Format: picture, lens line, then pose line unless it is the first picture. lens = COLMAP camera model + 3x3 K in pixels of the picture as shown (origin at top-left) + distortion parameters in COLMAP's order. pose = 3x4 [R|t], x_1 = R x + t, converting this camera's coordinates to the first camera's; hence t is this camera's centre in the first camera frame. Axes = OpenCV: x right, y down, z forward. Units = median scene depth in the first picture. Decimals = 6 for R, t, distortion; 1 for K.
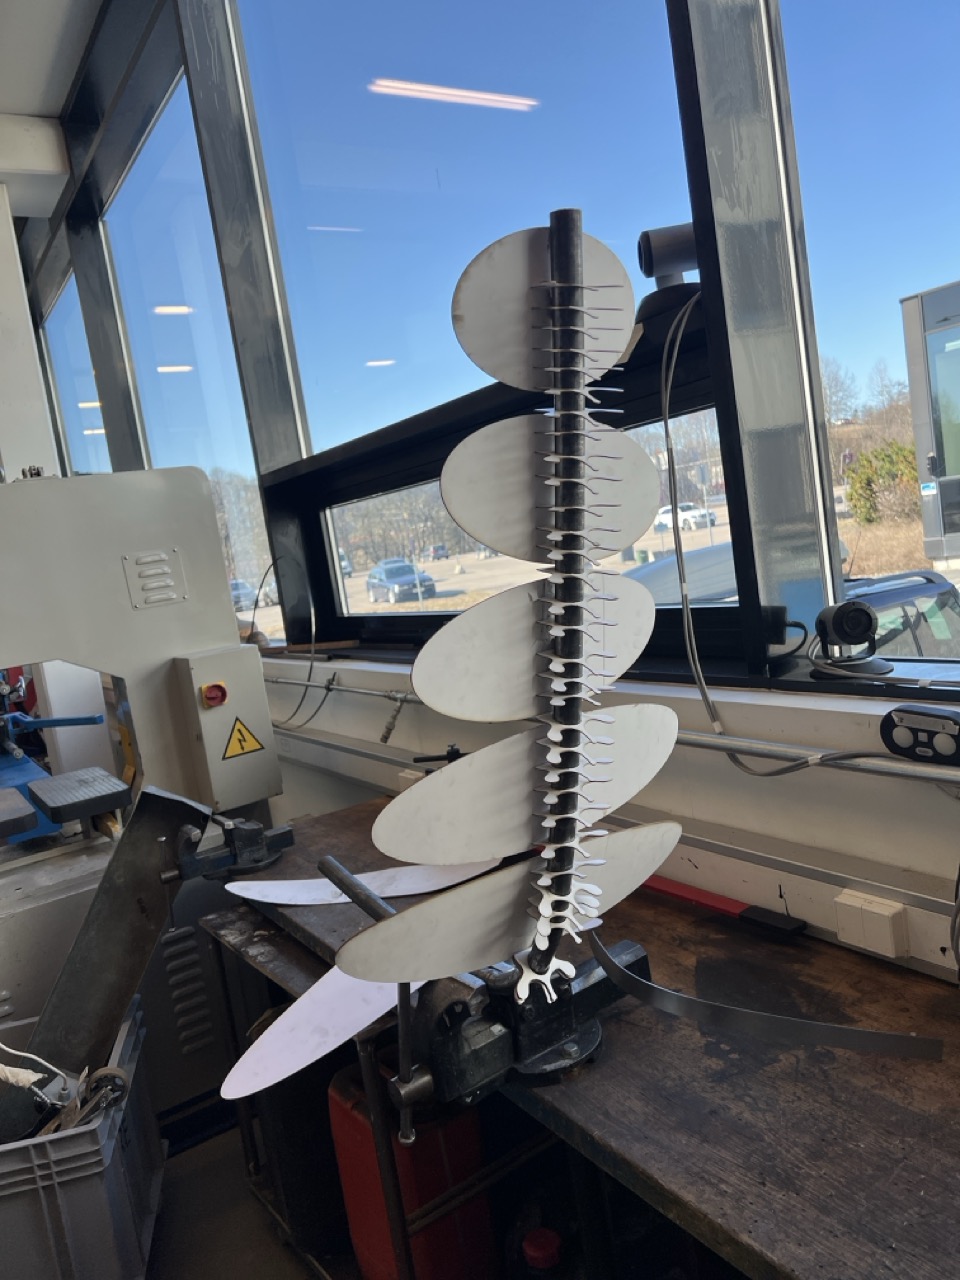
lens RADIAL K [[989.2, 0, 478.7], [0, 989.2, 637.6], [0, 0, 1]] dist [0.071875, -0.064187]
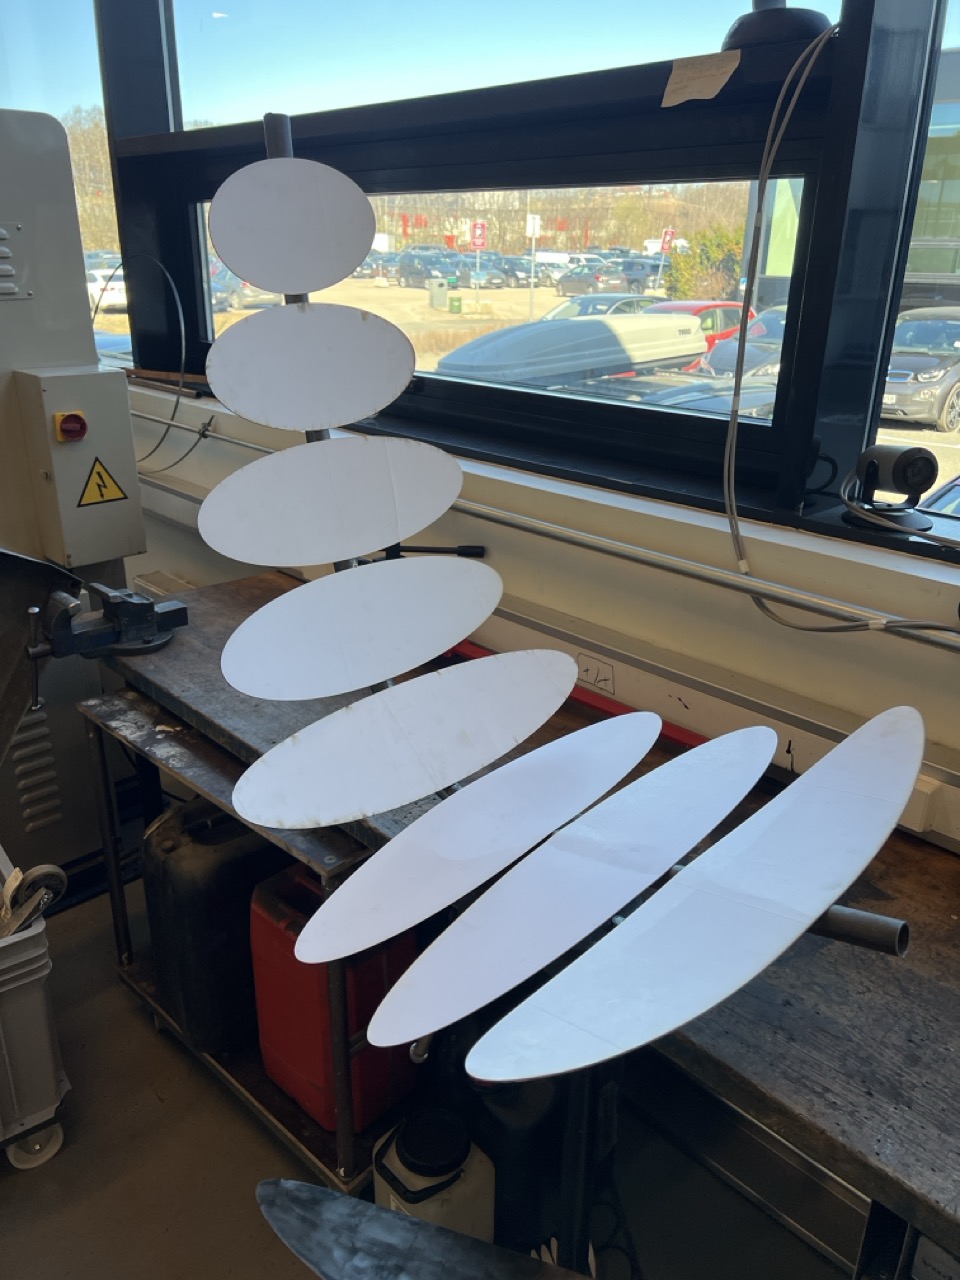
lens RADIAL K [[989.2, 0, 478.7], [0, 989.2, 637.6], [0, 0, 1]] dist [0.071875, -0.064187]
pose [[0.966686, 0.080646, 0.242930, -0.201192], [-0.139662, 0.961529, 0.236550, -0.026778], [-0.214507, -0.262598, 0.940760, 0.176030]]
